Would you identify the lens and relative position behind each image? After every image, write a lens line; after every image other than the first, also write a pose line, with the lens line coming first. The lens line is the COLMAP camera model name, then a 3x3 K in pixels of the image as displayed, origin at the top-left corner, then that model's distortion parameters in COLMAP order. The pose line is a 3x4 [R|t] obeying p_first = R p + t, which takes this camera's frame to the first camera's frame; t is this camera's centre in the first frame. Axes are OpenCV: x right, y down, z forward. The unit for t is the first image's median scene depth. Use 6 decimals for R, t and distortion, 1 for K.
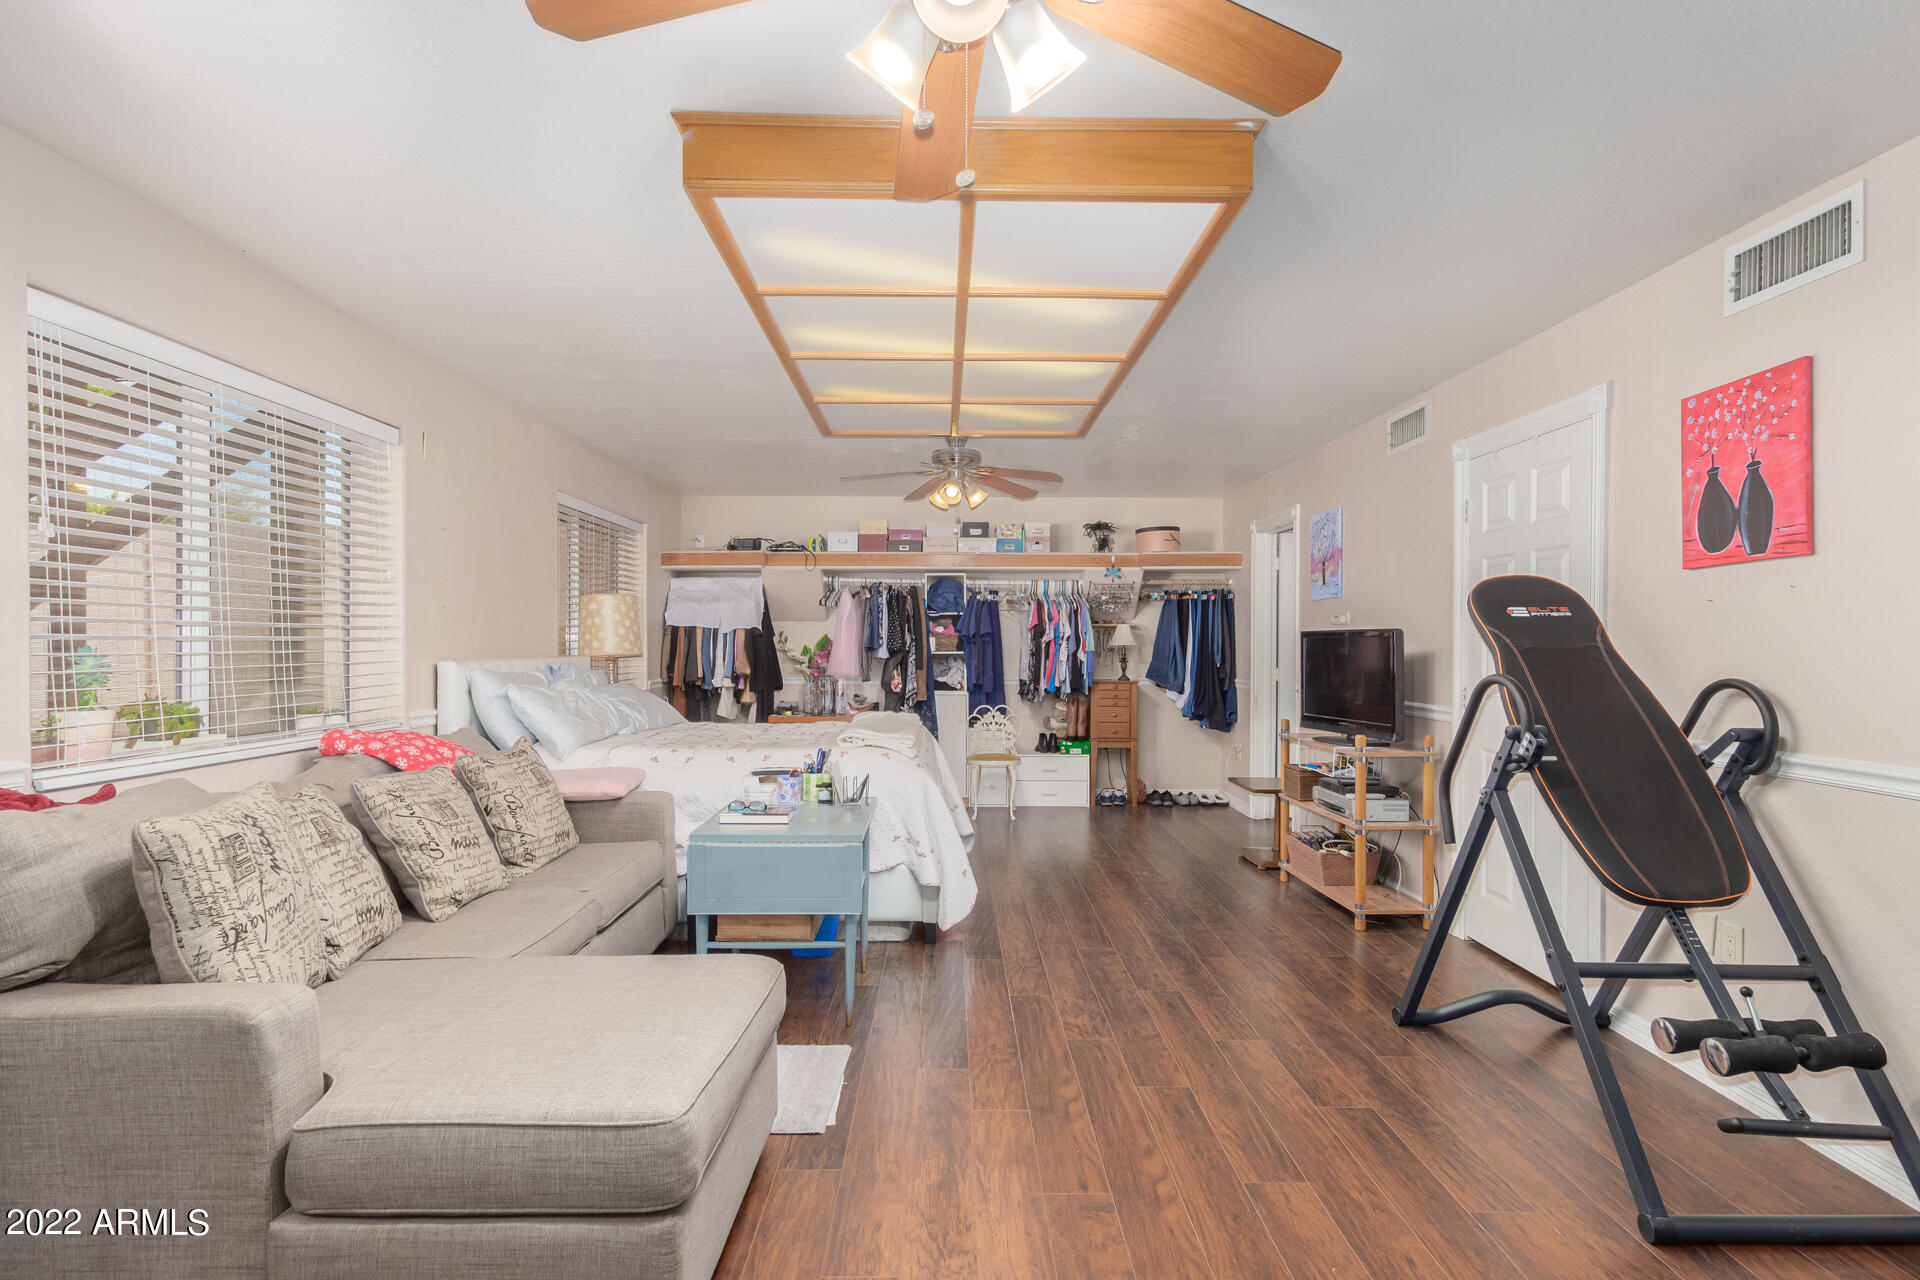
lens RADIAL K [[963.1, 0, 942.9], [0, 963.1, 648.2], [0, 0, 1]] dist [0.014309, -0.000467]
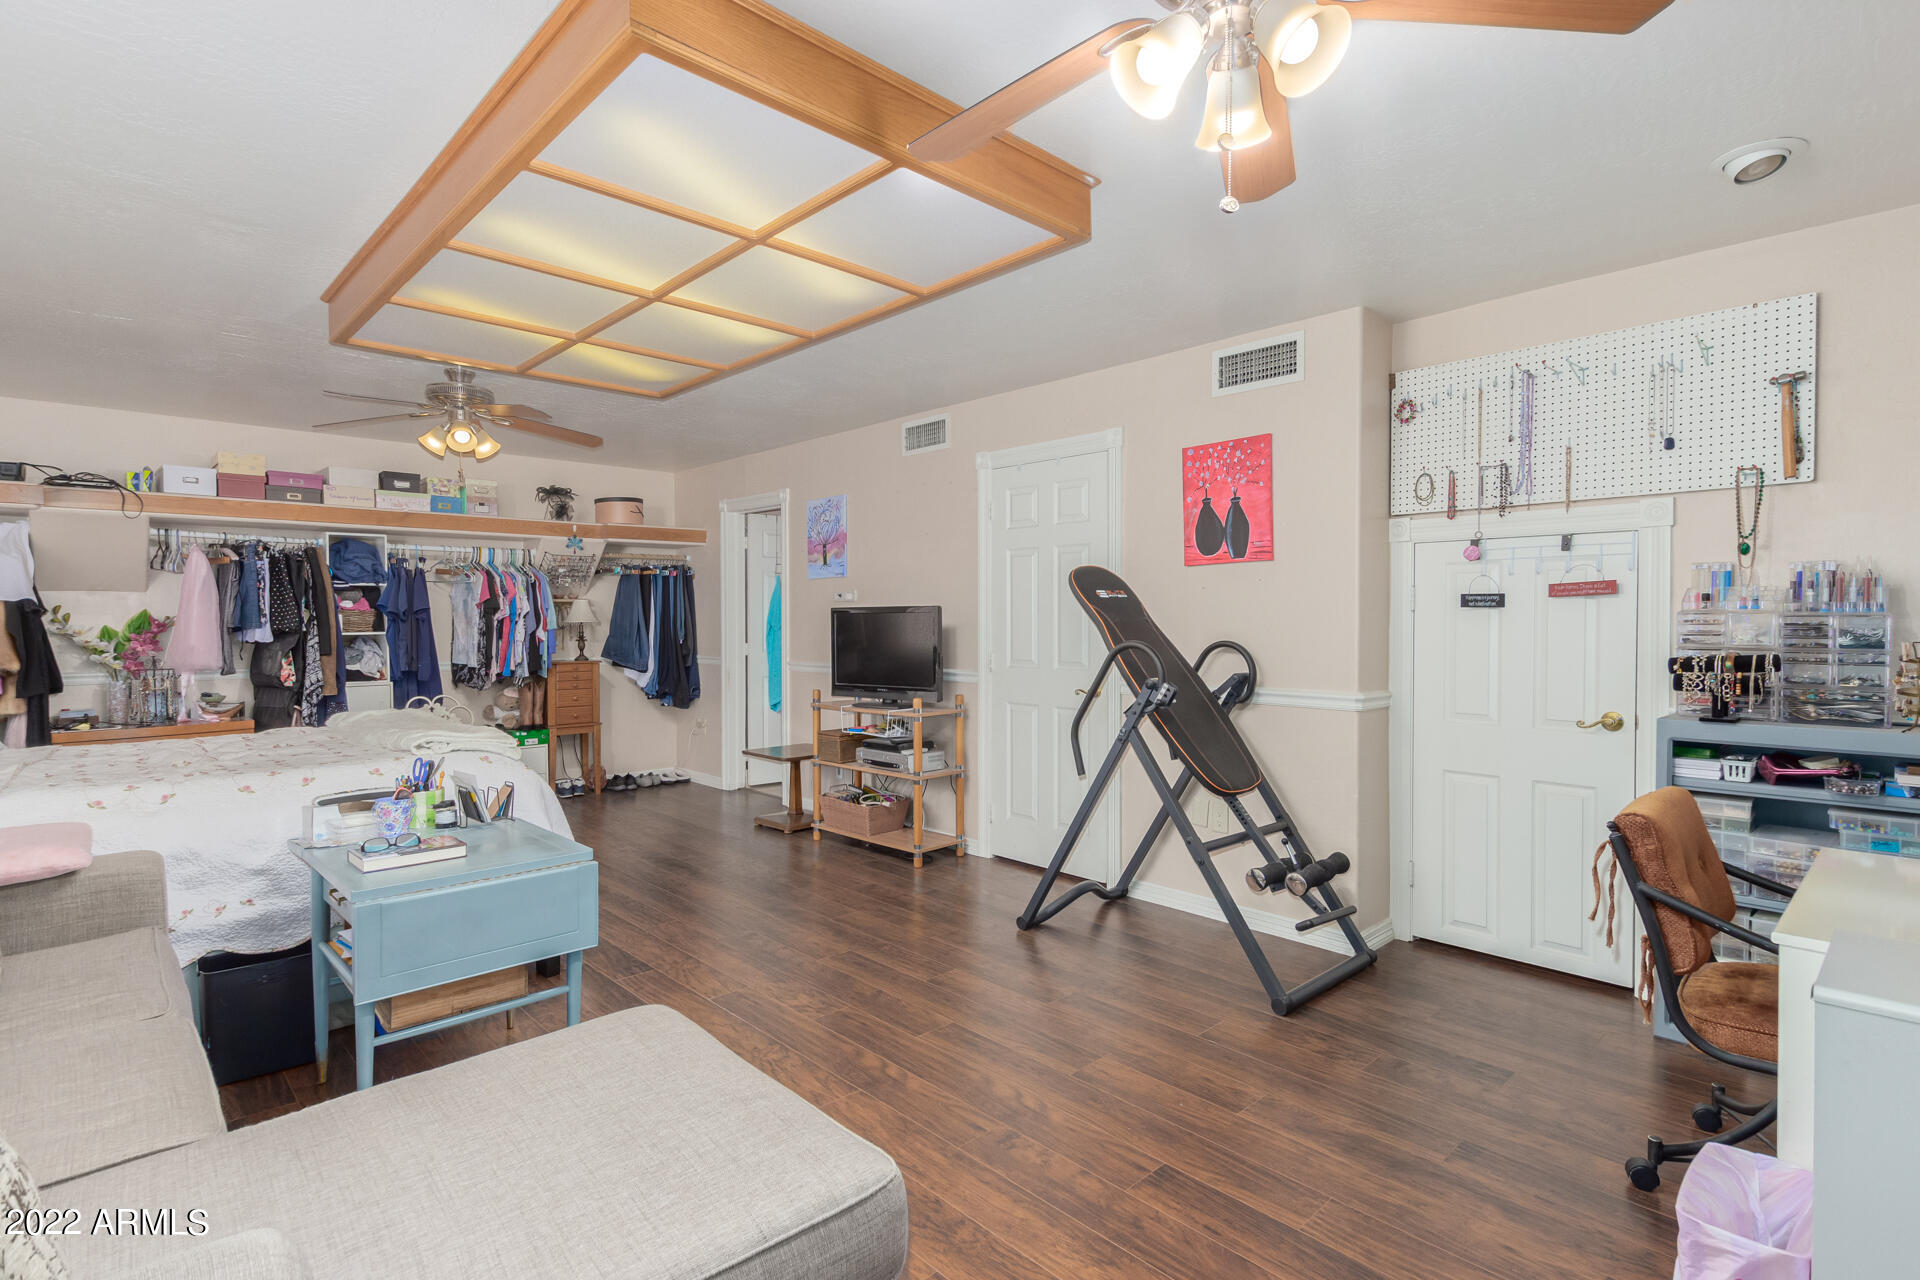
lens RADIAL K [[963.1, 0, 968.1], [0, 963.1, 636.3], [0, 0, 1]] dist [0.014309, -0.000467]
pose [[0.718197, -0.017844, 0.695611, -0.195274], [0.009394, 0.999829, 0.015948, -0.001103], [-0.695777, -0.004919, 0.718241, 0.079903]]
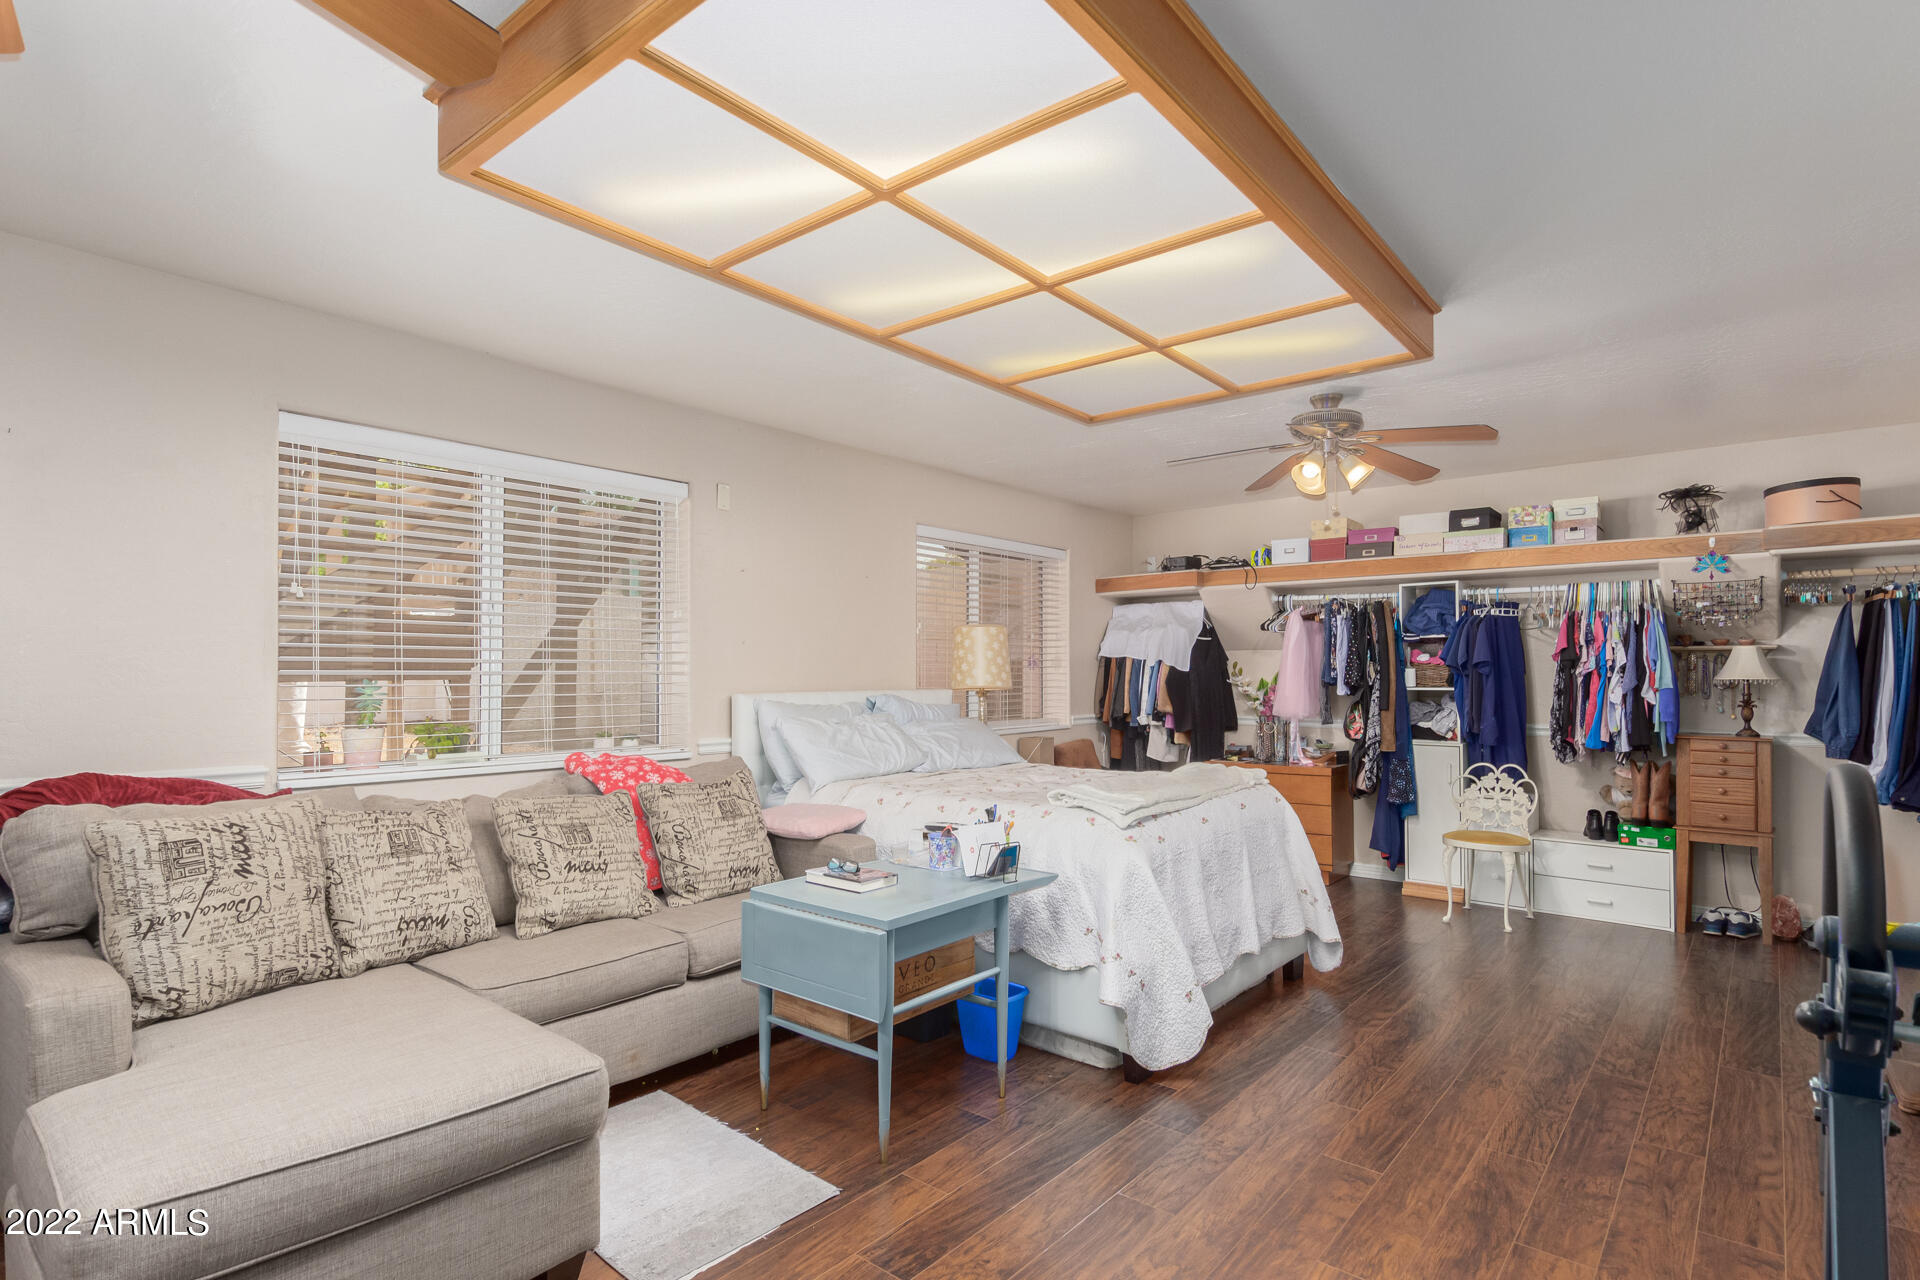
lens RADIAL K [[963.1, 0, 955.7], [0, 963.1, 667.4], [0, 0, 1]] dist [0.014309, -0.000467]
pose [[0.759742, -0.004319, -0.650210, 0.213918], [-0.003444, 0.999937, -0.010666, -0.002690], [0.650216, 0.010343, 0.759679, 0.199785]]
